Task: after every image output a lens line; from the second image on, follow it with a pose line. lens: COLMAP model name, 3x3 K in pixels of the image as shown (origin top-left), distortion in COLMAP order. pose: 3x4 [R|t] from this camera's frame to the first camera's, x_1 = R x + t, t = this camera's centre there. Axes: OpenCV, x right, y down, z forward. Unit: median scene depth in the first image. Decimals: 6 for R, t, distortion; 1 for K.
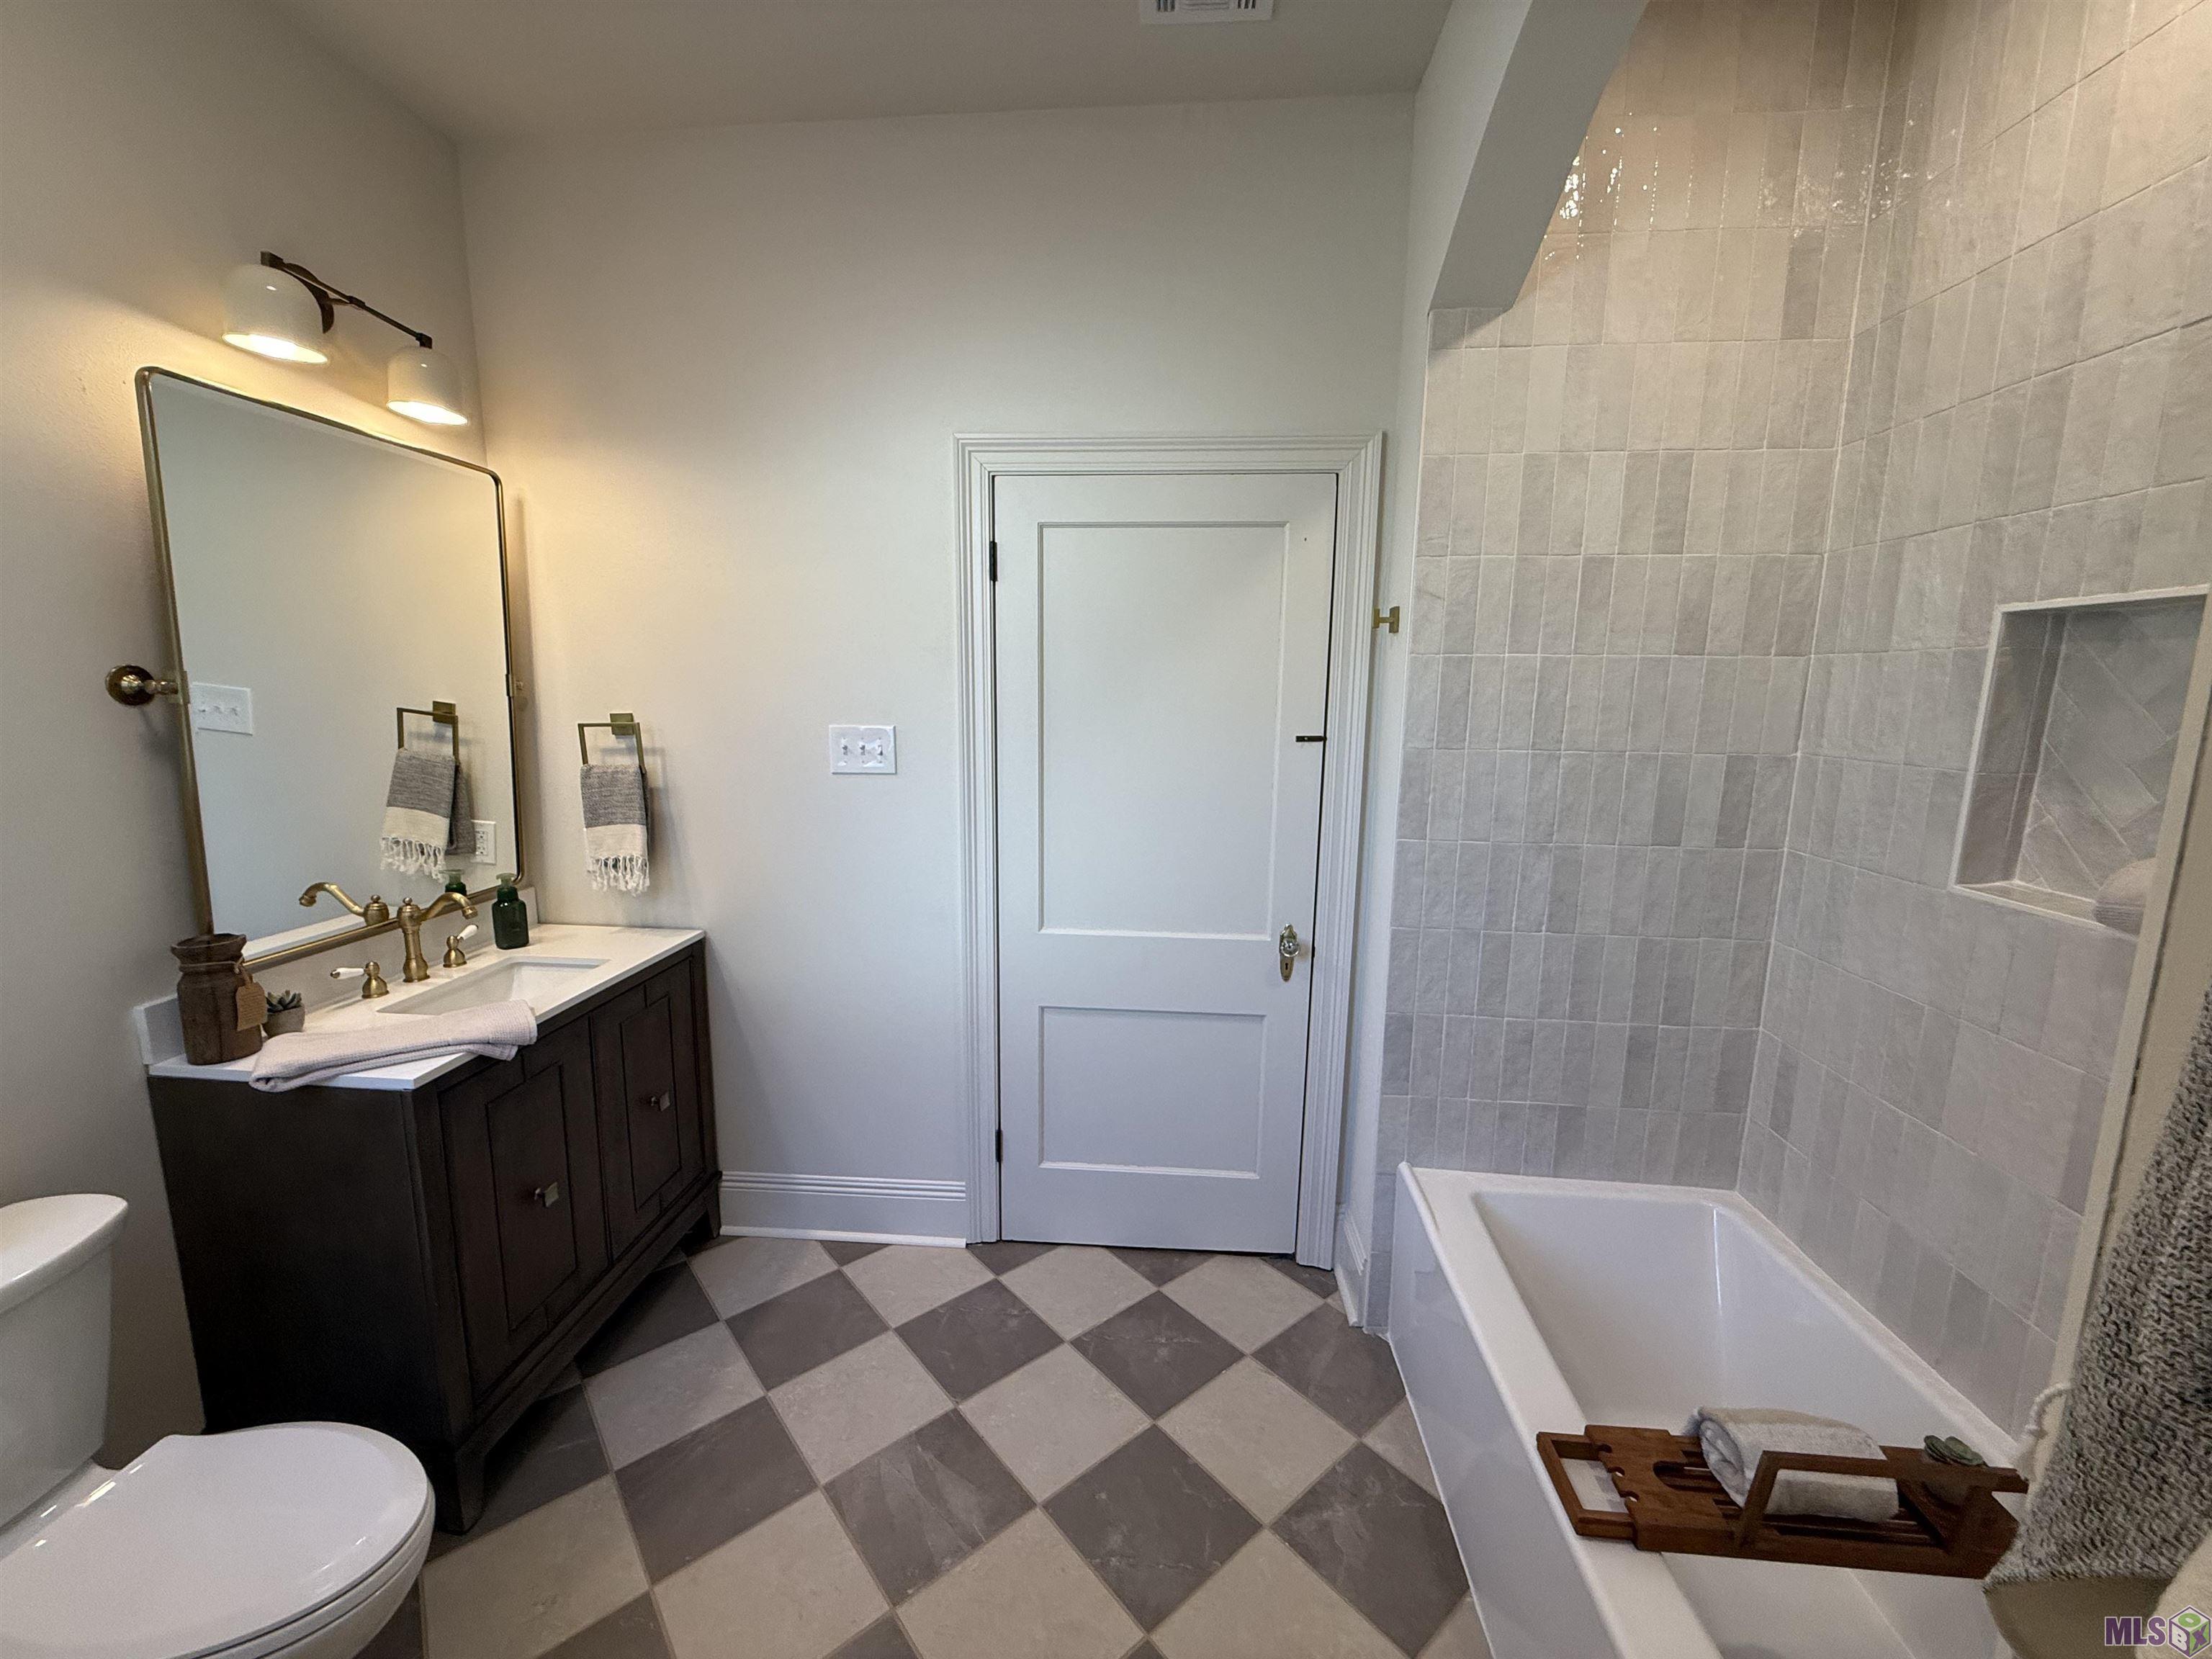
lens RADIAL K [[884.7, 0, 1103.8], [0, 884.7, 827.1], [0, 0, 1]] dist [-0.000535, 0.000360]
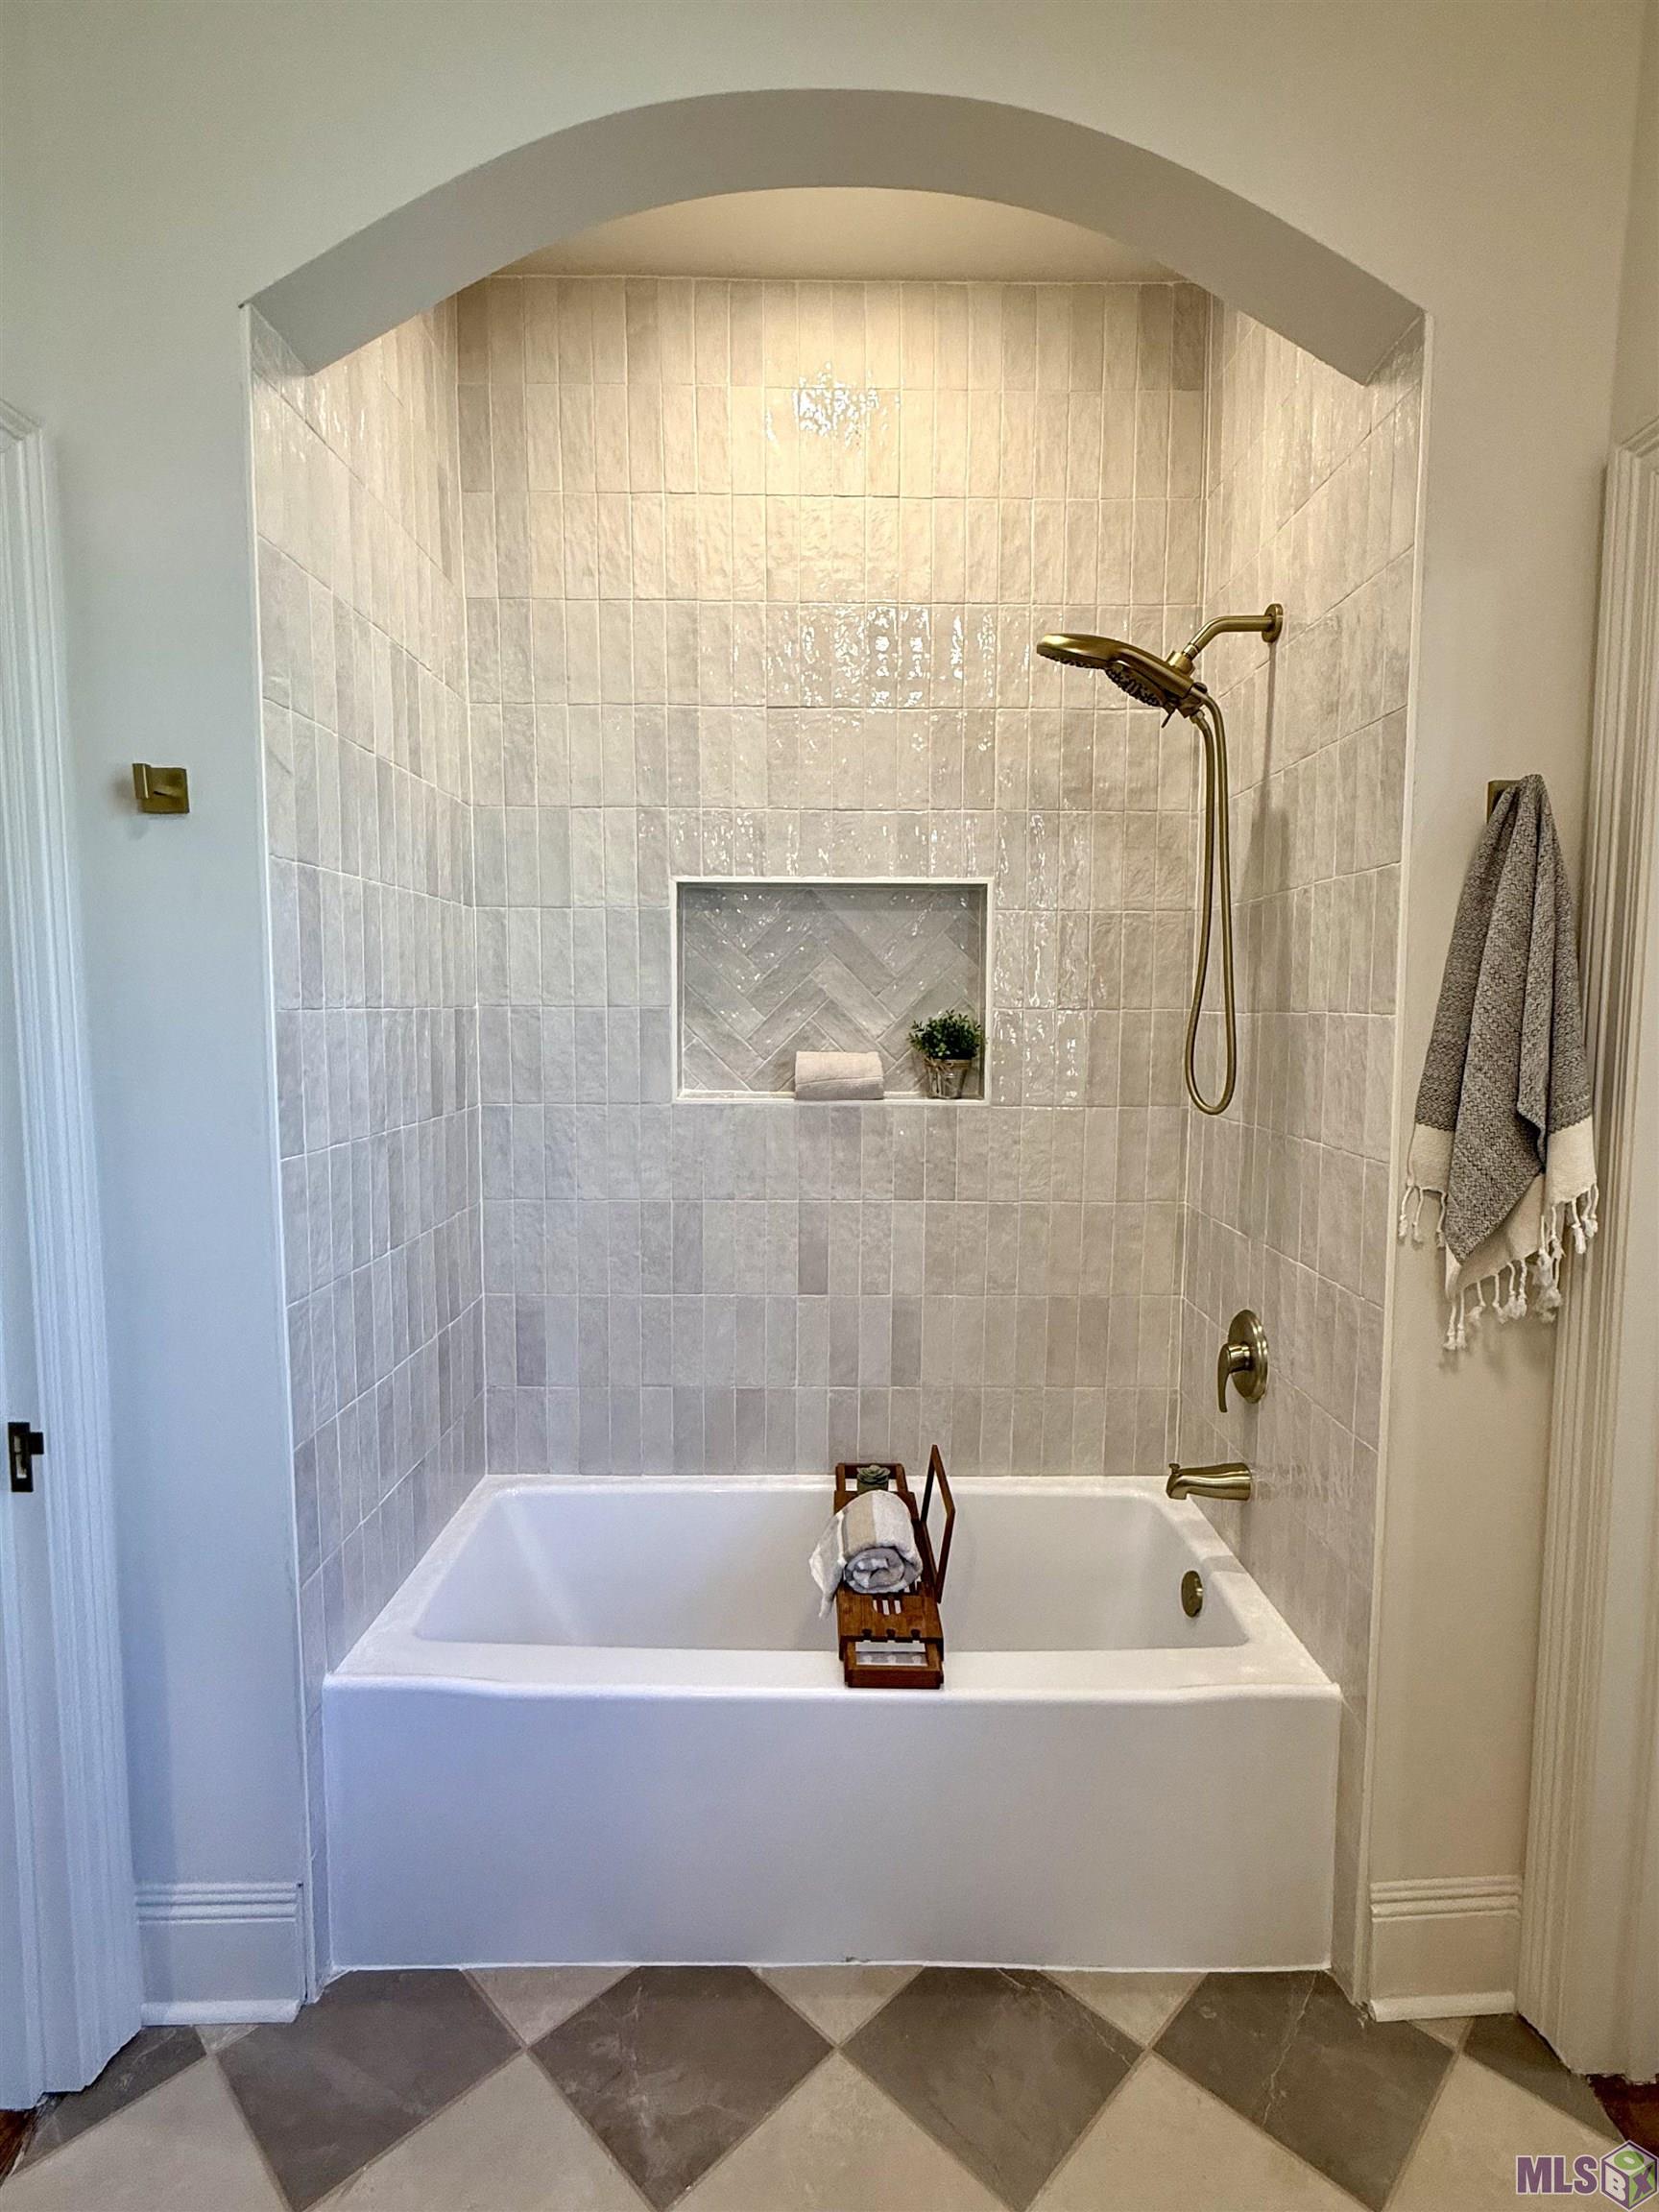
lens RADIAL K [[1100.1, 0, 823.4], [0, 1100.1, 1100.0], [0, 0, 1]] dist [-0.001903, 0.000176]
pose [[-0.097659, -0.095404, 0.990637, -0.548580], [0.151461, 0.982375, 0.109539, -0.064749], [-0.983627, 0.160740, -0.081488, 0.853576]]
